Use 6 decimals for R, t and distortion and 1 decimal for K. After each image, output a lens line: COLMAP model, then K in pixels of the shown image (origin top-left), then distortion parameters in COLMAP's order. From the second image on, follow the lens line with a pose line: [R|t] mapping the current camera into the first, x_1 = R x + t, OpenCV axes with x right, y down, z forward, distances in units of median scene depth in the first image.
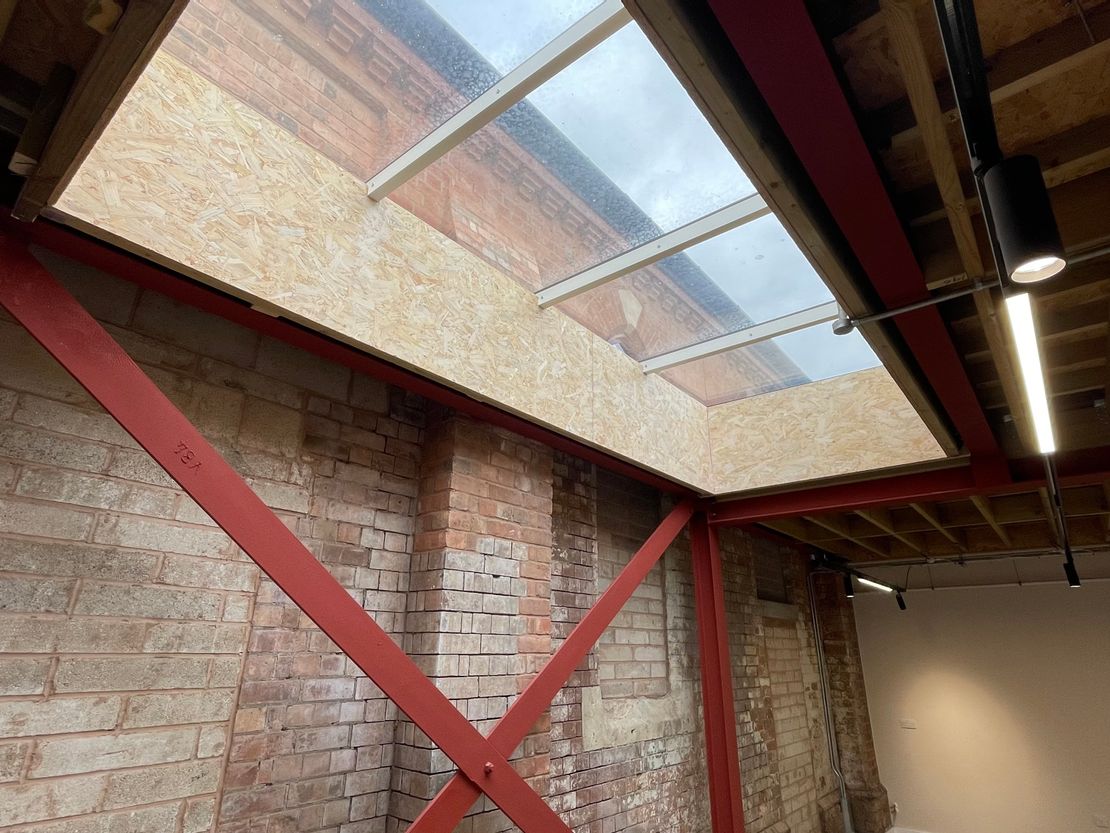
lens RADIAL K [[600.1, 0, 553.8], [0, 600.1, 416.4], [0, 0, 1]] dist [-0.007274, 0.004919]
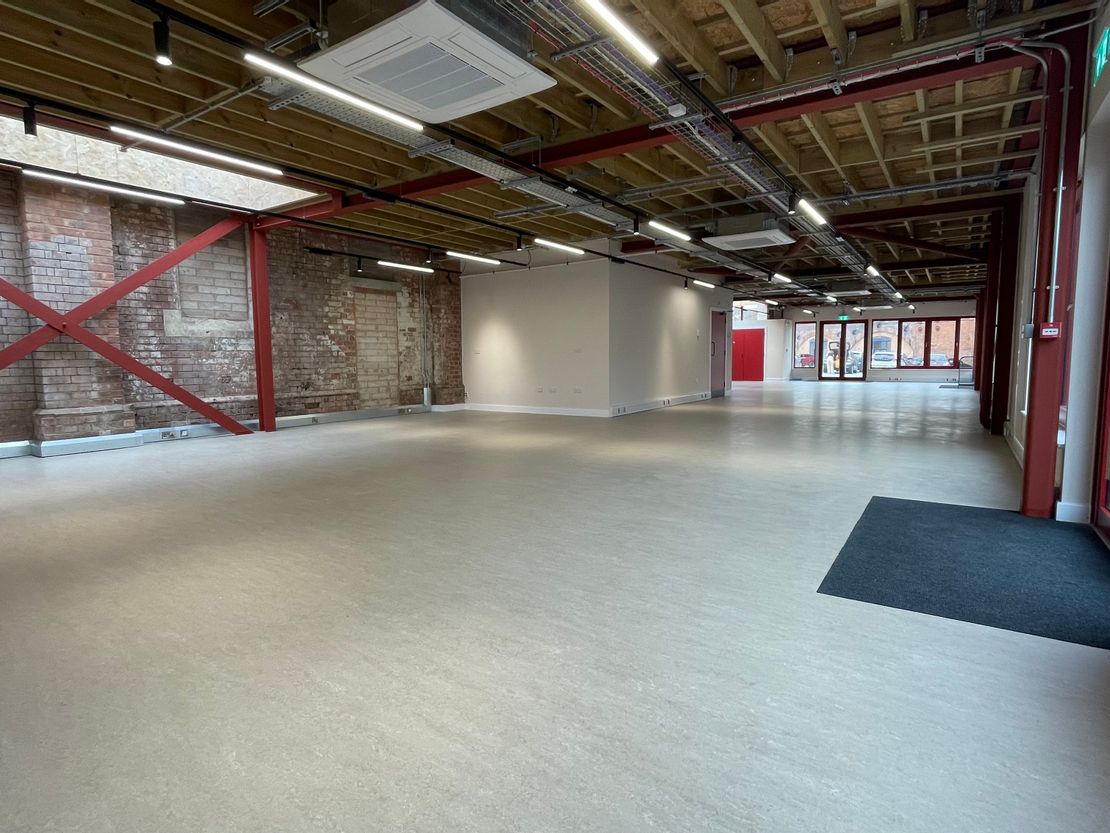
lens RADIAL K [[600.1, 0, 557.0], [0, 600.1, 412.5], [0, 0, 1]] dist [-0.007274, 0.004919]
pose [[0.995325, -0.027412, 0.092606, 1.187805], [-0.017184, 0.893306, 0.449120, -0.187851], [-0.095037, -0.448612, 0.888659, -1.133986]]
